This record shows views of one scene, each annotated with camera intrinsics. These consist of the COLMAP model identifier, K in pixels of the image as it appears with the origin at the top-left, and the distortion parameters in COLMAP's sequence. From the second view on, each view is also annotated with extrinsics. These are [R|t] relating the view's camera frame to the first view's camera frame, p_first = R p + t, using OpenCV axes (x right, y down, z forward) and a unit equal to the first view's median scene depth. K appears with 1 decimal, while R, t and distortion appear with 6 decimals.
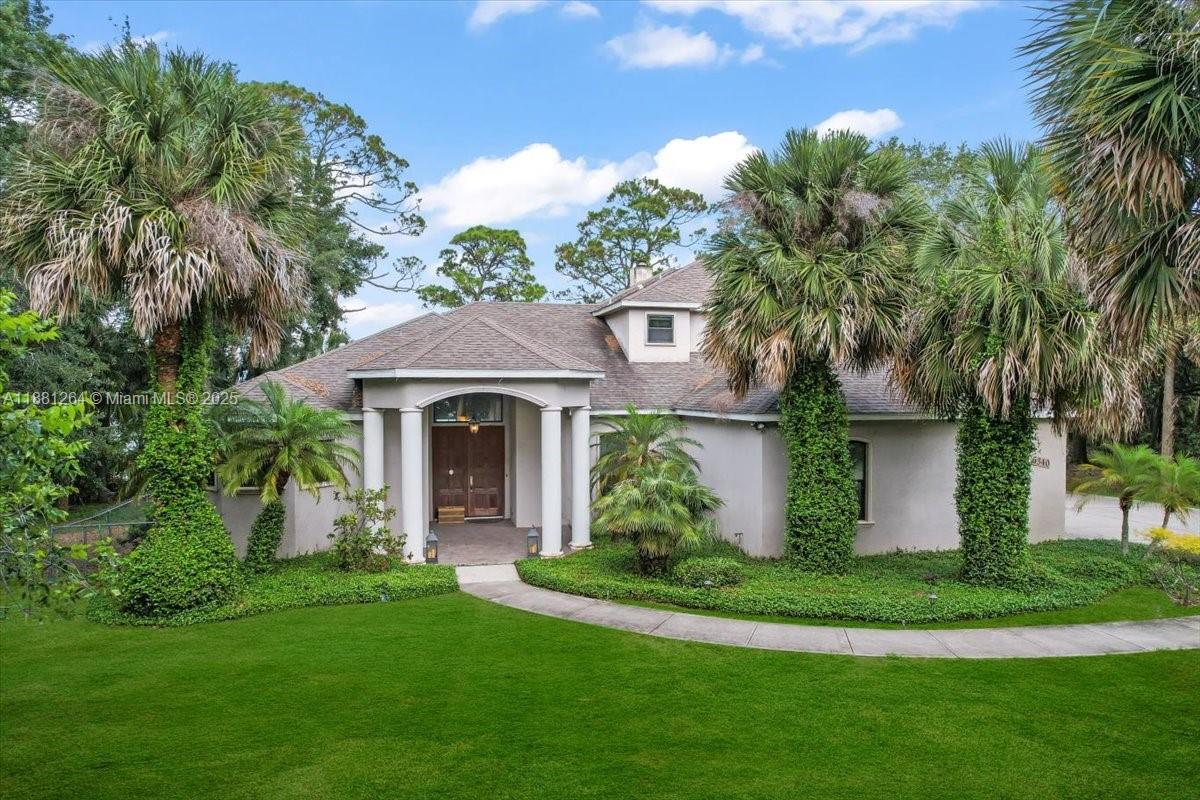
lens RADIAL K [[793.5, 0, 600.0], [0, 793.5, 400.0], [0, 0, 1]] dist [-0.048134, 0.003734]
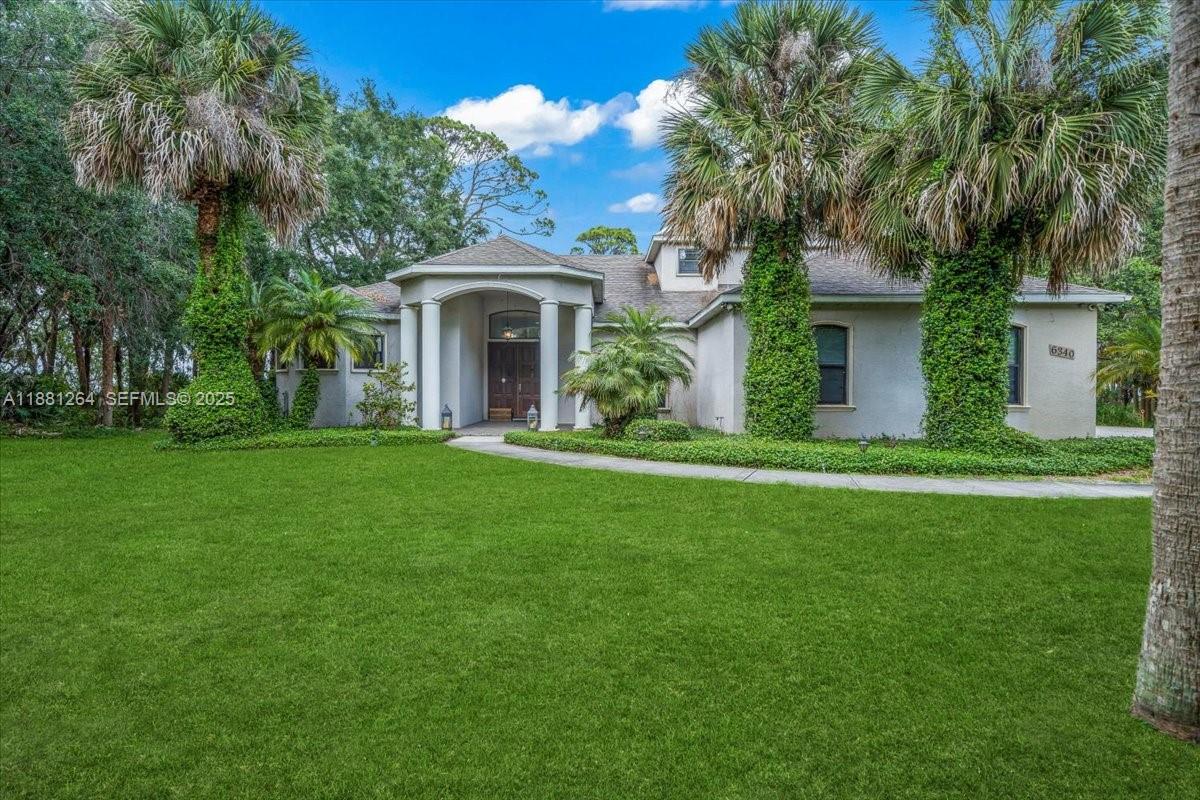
lens RADIAL K [[614.1, 0, 596.5], [0, 614.1, 396.9], [0, 0, 1]] dist [0.002740, -0.001538]
pose [[0.966867, 0.004942, -0.255232, 0.262809], [-0.008857, 0.999860, -0.014190, 0.180214], [0.255126, 0.015980, 0.966776, 0.187104]]
